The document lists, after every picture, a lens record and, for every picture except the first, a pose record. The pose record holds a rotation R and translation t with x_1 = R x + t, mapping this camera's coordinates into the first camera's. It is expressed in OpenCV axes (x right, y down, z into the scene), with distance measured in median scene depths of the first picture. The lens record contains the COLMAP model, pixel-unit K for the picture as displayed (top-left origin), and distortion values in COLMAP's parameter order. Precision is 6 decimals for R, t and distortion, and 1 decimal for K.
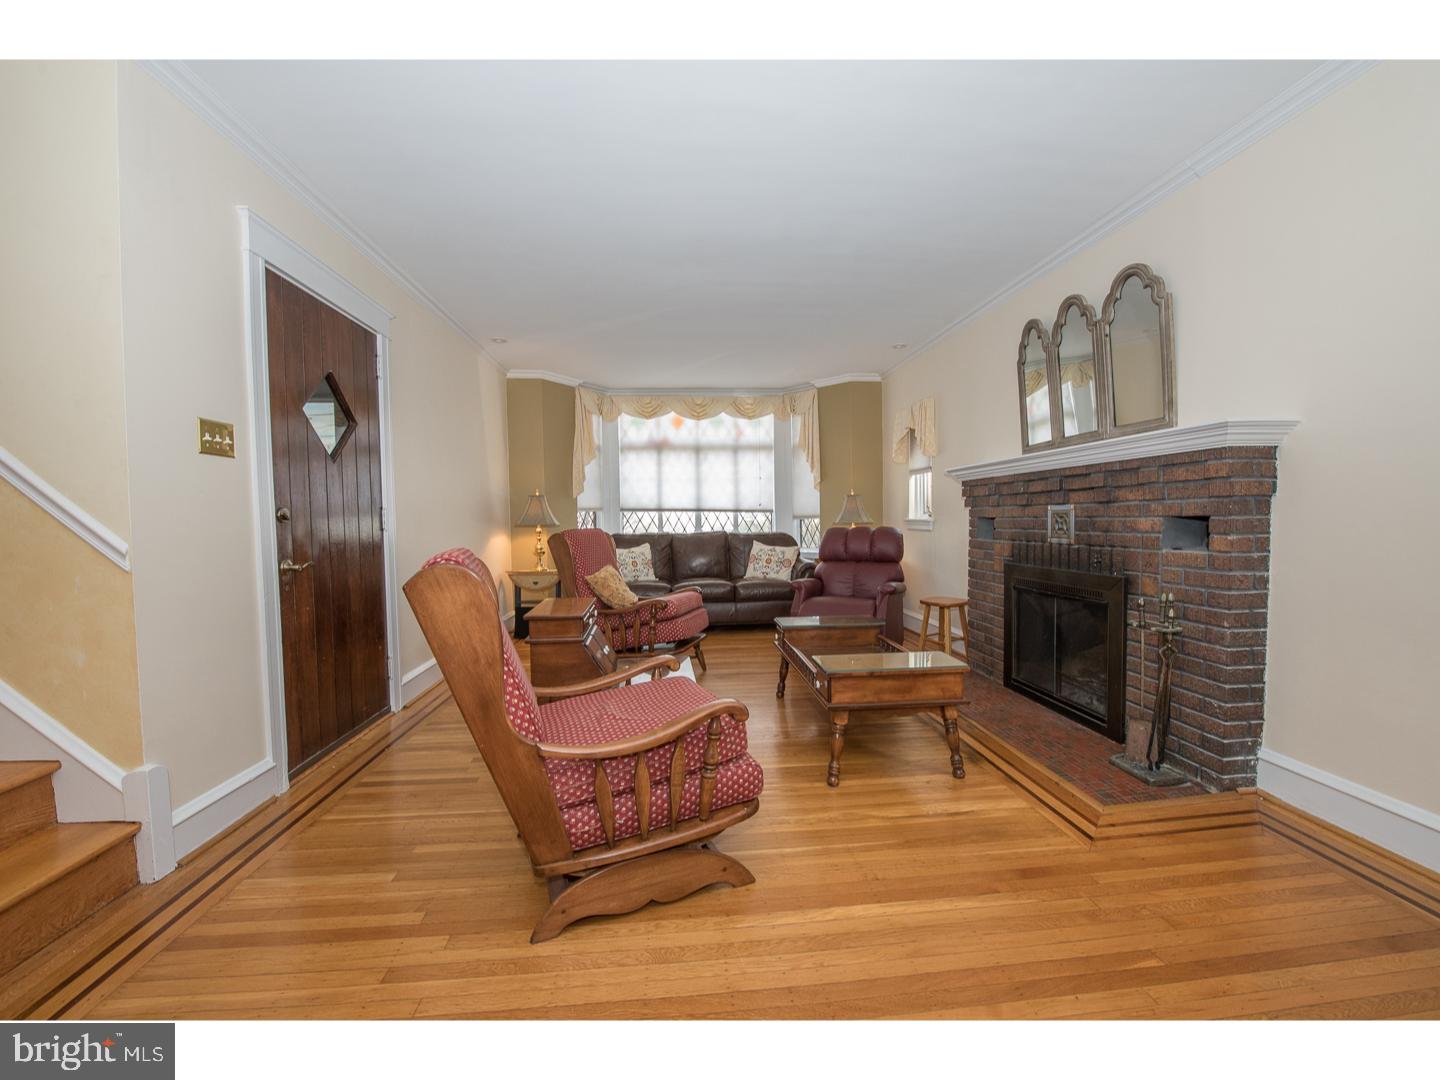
lens RADIAL K [[571.5, 0, 720.6], [0, 571.5, 541.3], [0, 0, 1]] dist [-0.017189, -0.000858]
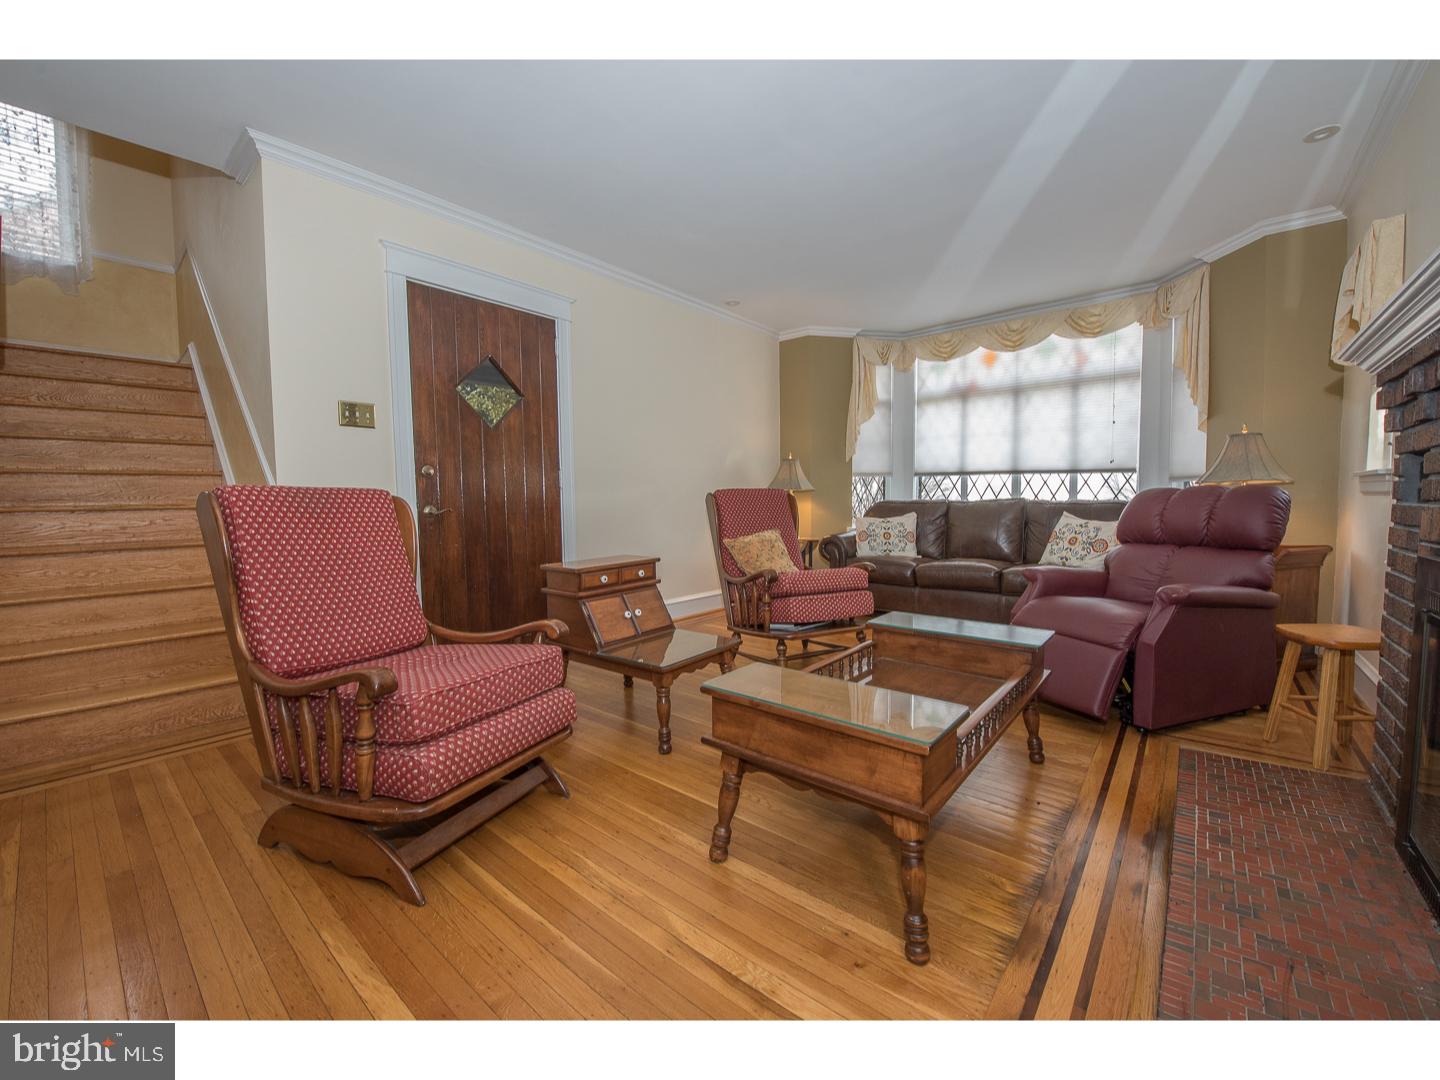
lens RADIAL K [[571.5, 0, 719.7], [0, 571.5, 537.5], [0, 0, 1]] dist [-0.017189, -0.000858]
pose [[0.704130, 0.049348, -0.708354, 0.226750], [-0.027075, 0.998723, 0.042664, 0.011013], [0.709555, -0.010862, 0.704567, 0.194159]]
